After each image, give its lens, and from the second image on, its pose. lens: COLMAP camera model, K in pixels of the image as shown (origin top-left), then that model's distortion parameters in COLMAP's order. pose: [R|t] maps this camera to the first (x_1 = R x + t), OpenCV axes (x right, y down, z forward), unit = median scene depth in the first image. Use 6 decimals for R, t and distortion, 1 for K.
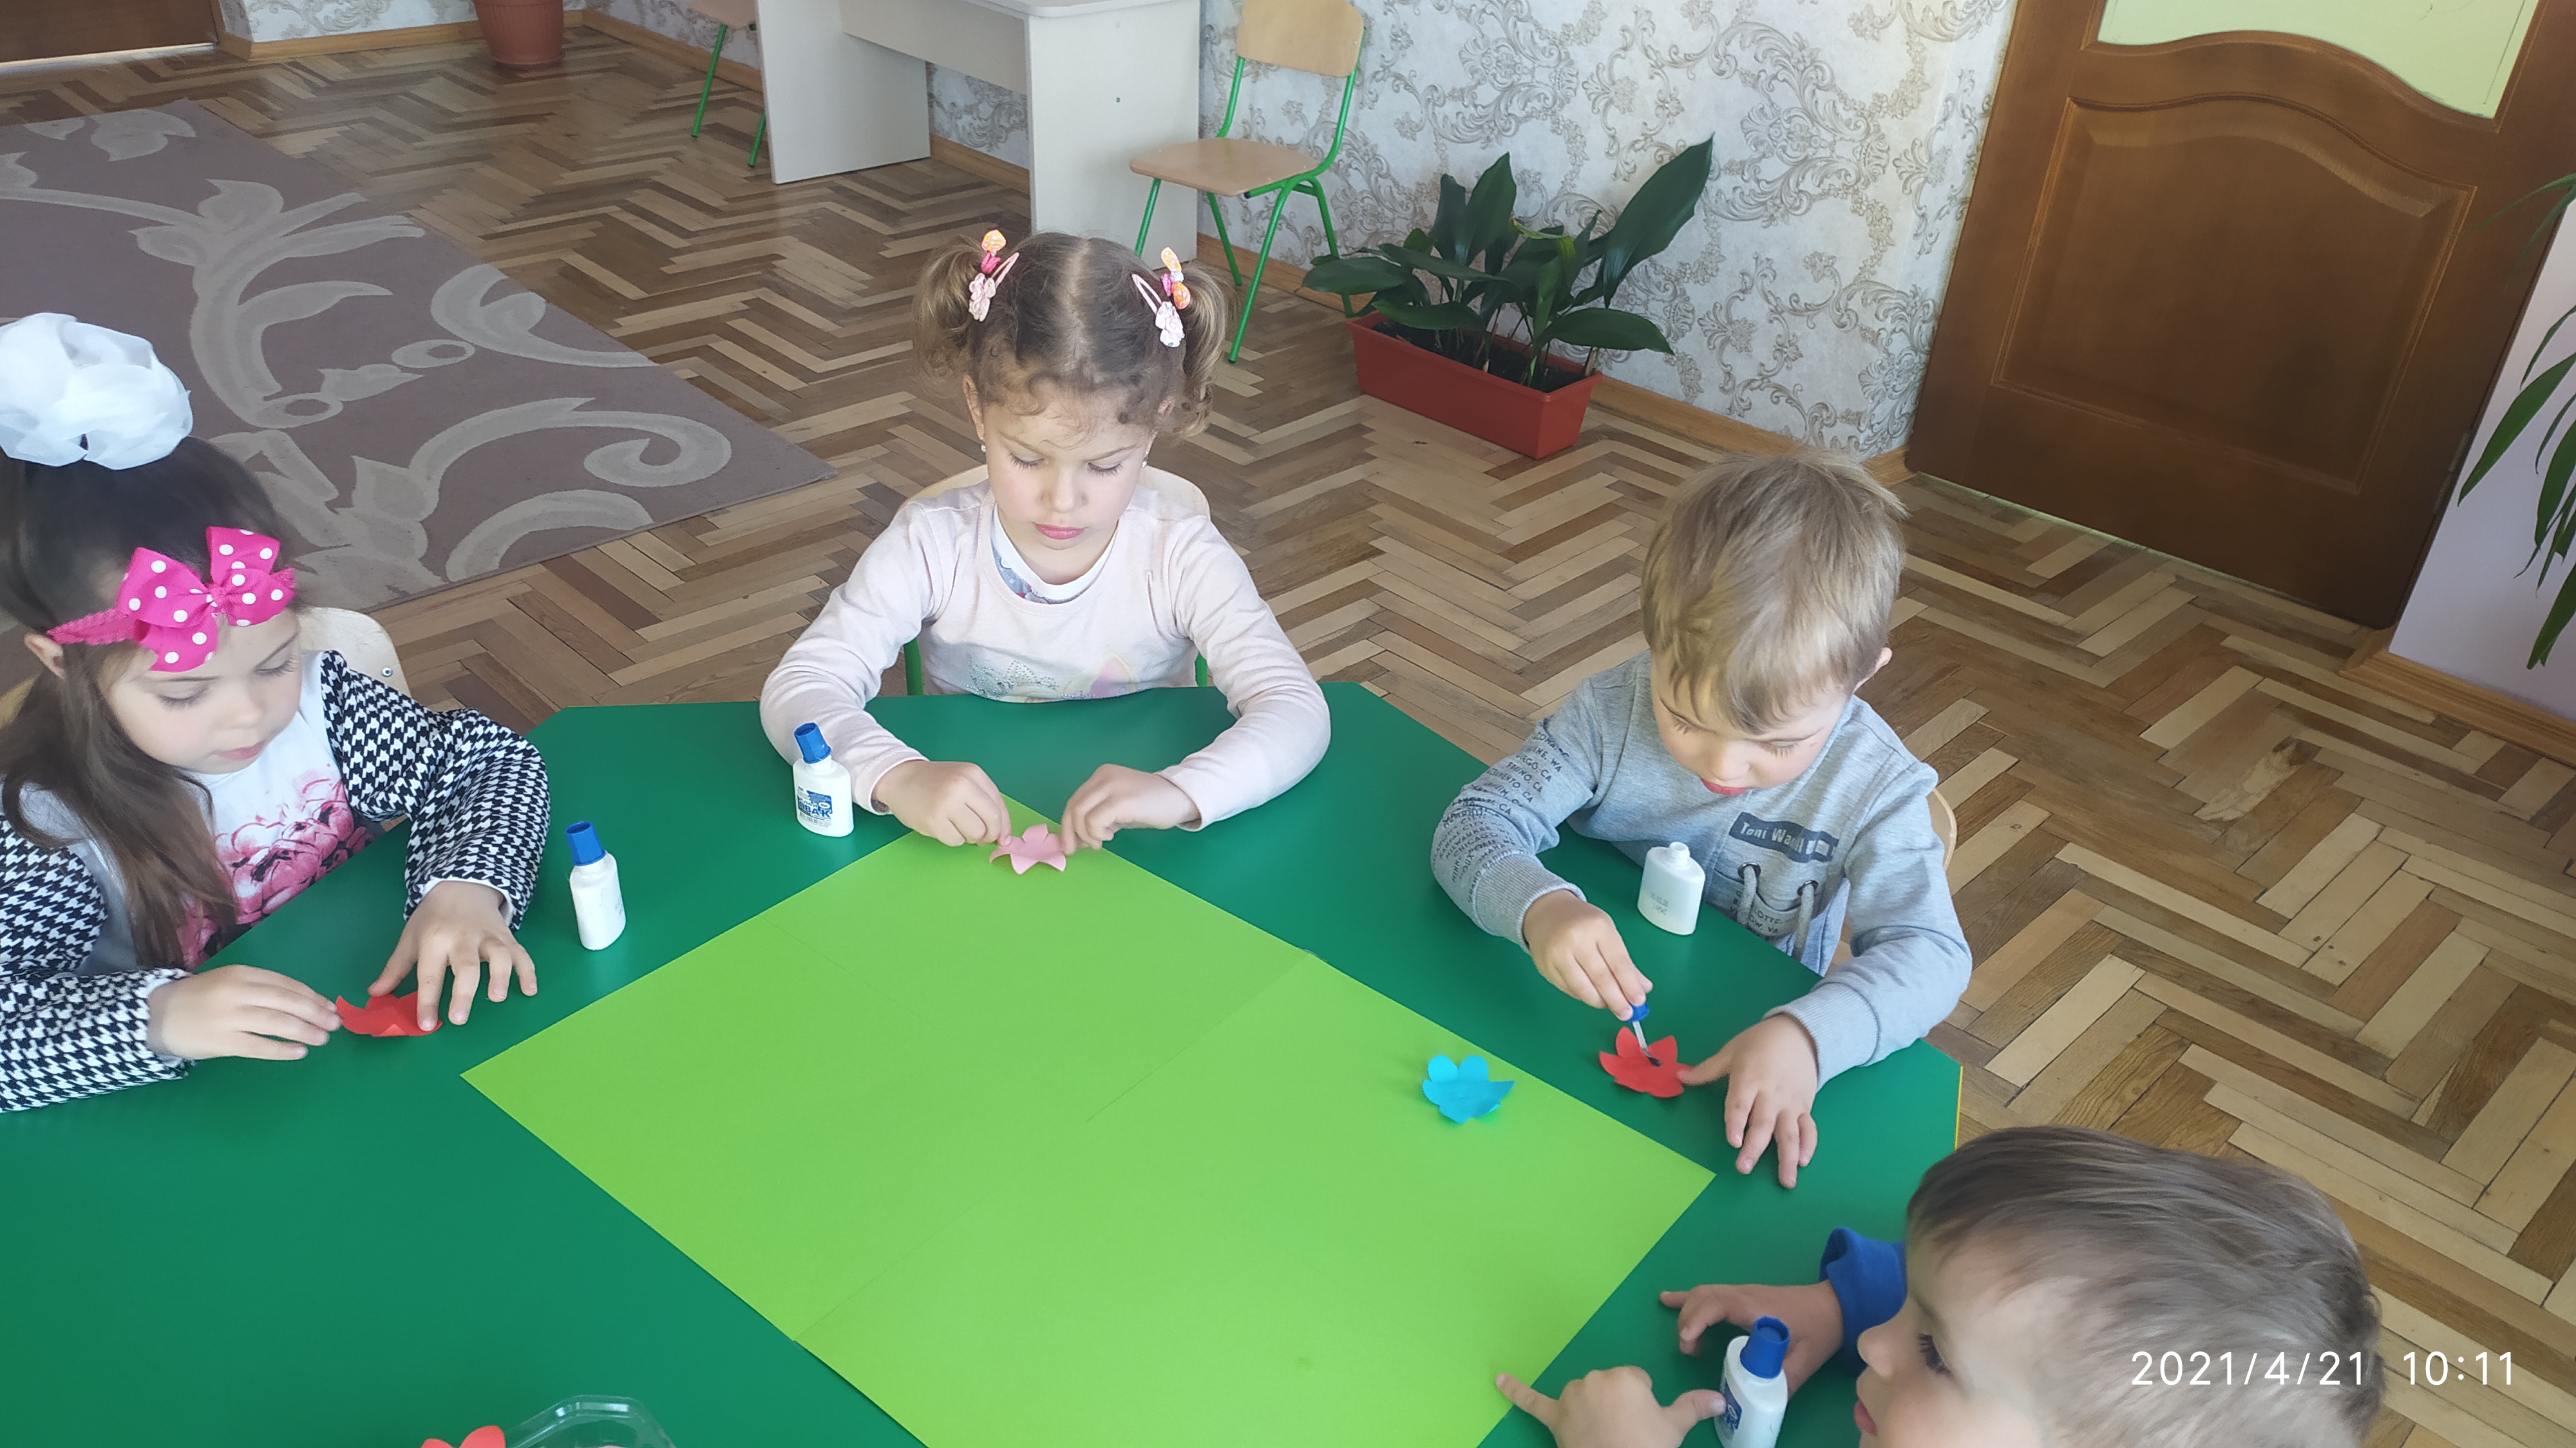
lens RADIAL K [[1909.0, 0, 1287.3], [0, 1909.0, 738.1], [0, 0, 1]] dist [0.080716, -0.102821]
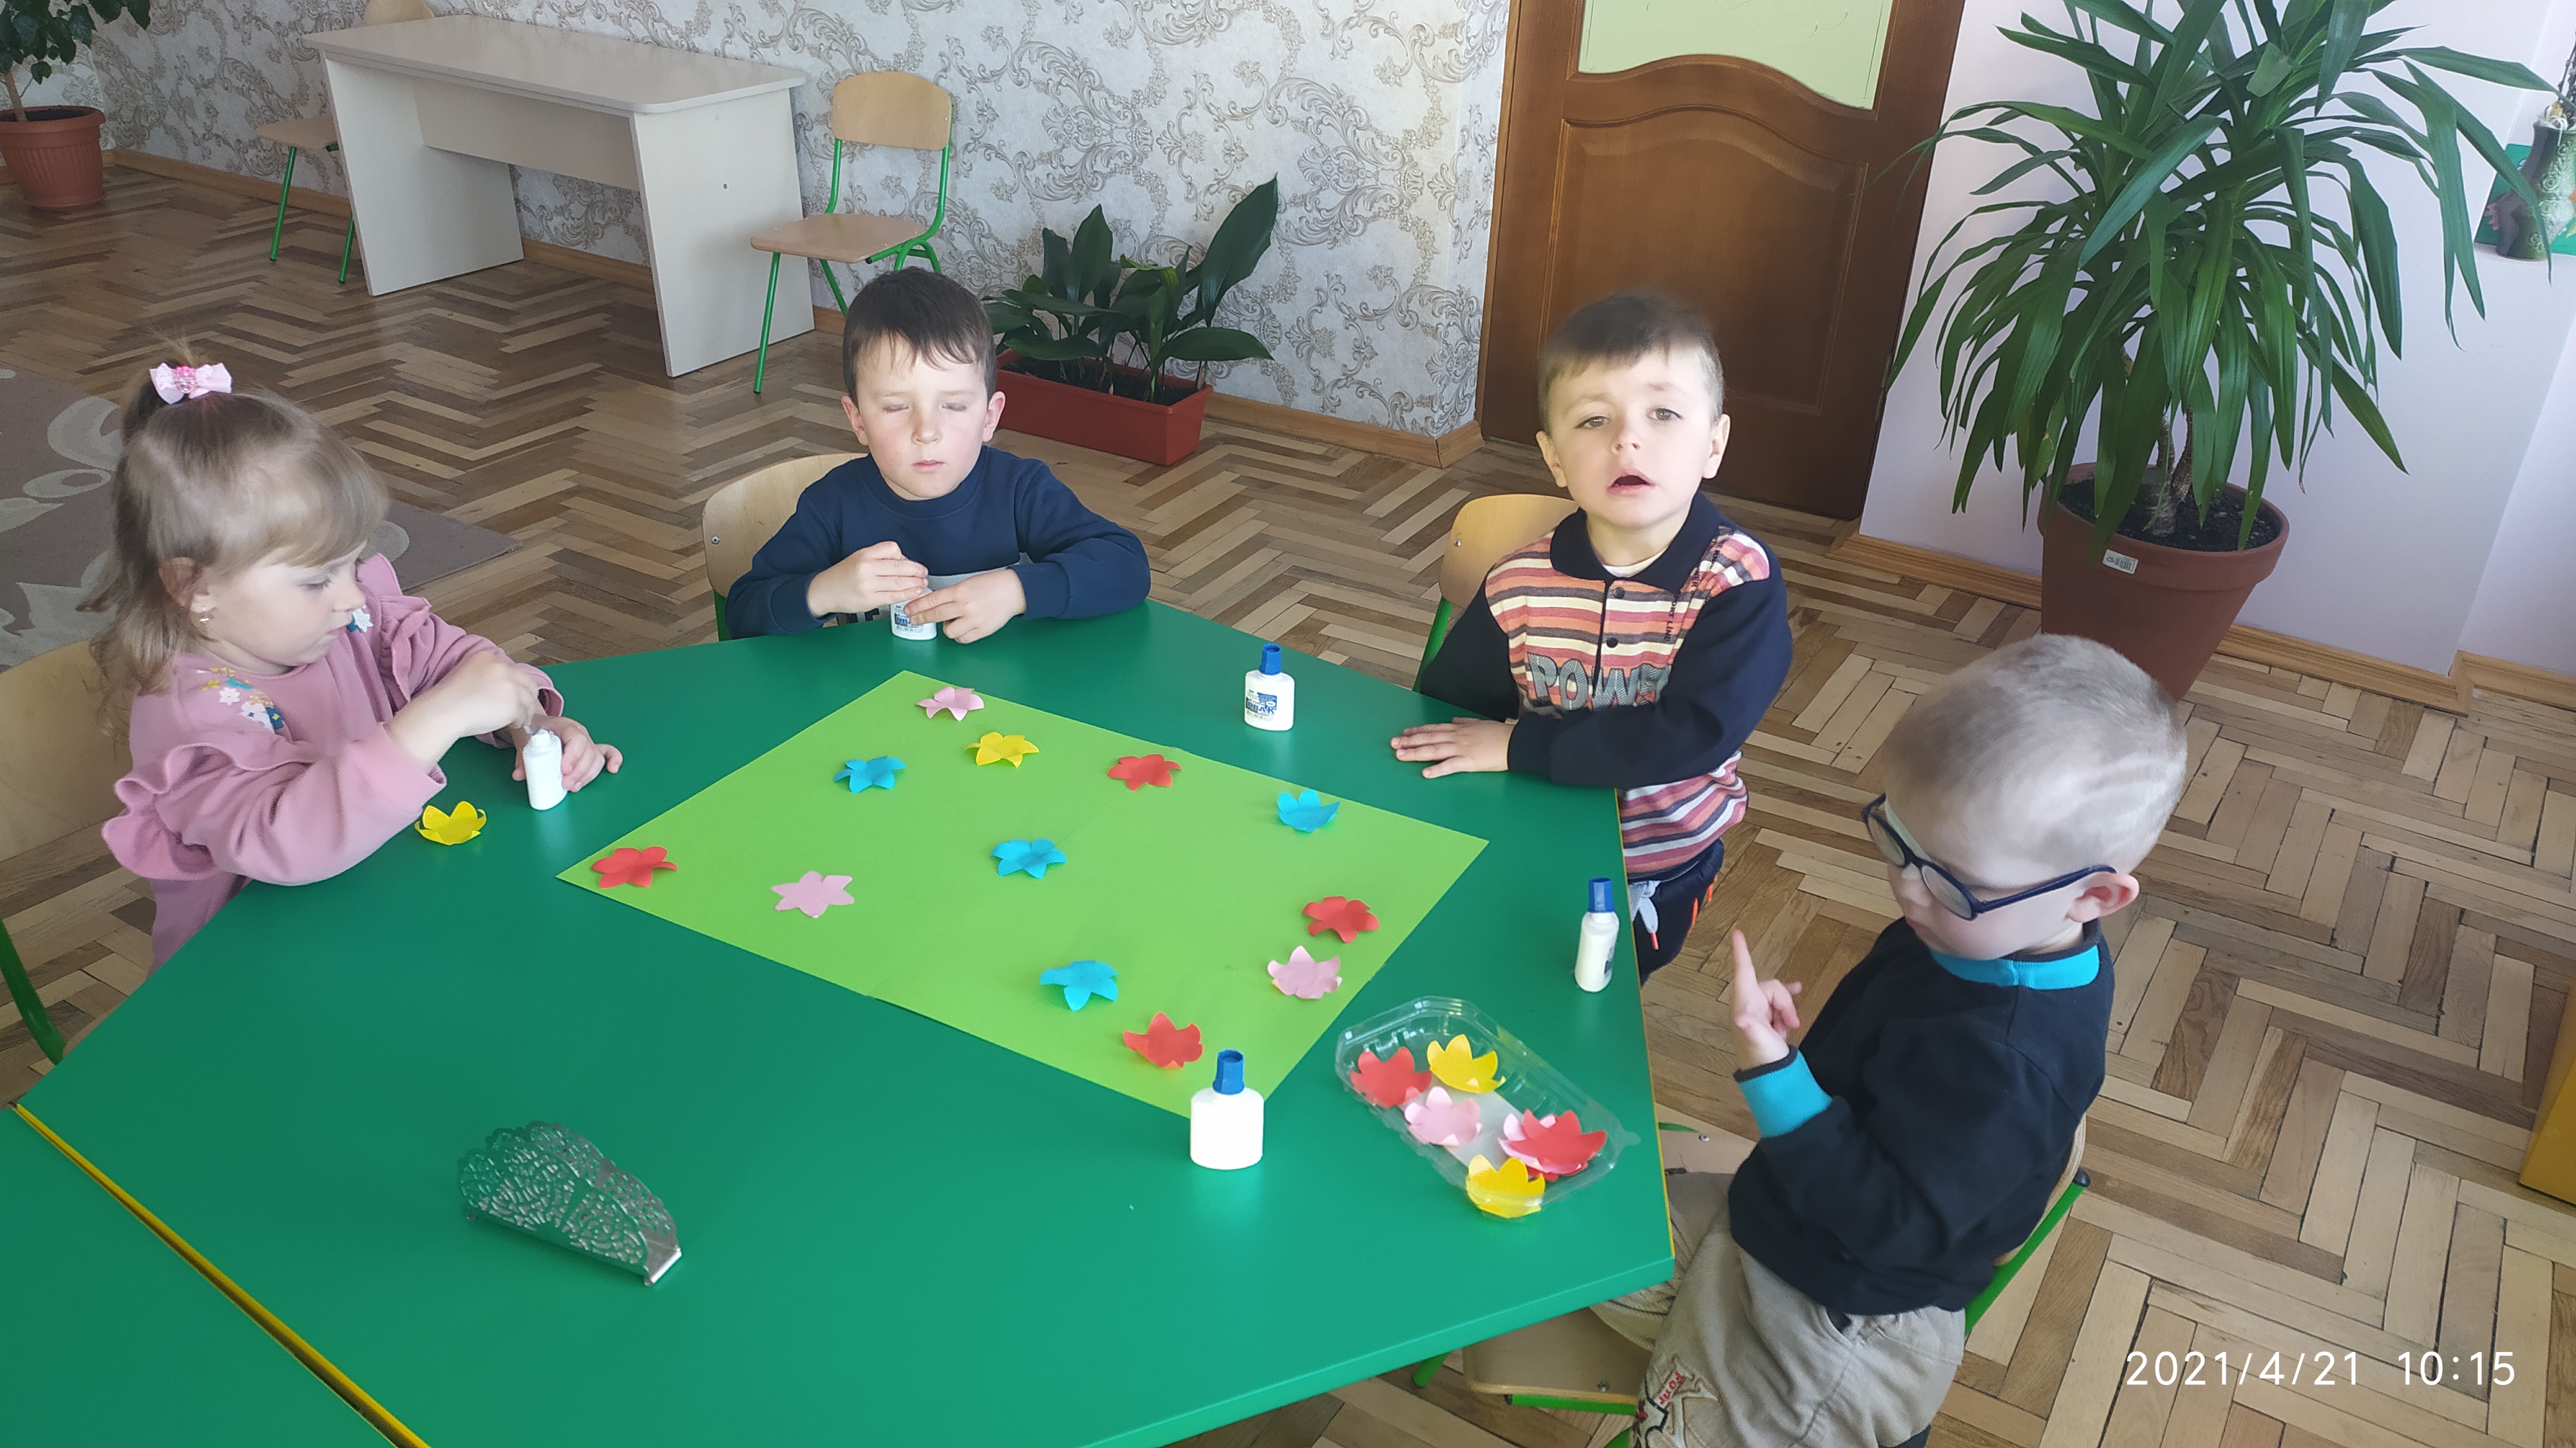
lens RADIAL K [[1909.0, 0, 1287.3], [0, 1909.0, 738.1], [0, 0, 1]] dist [0.080716, -0.102821]
pose [[0.968207, -0.135816, 0.210070, -0.060937], [0.144343, 0.989193, -0.025731, 0.053596], [-0.204305, 0.055235, 0.977348, -0.115737]]
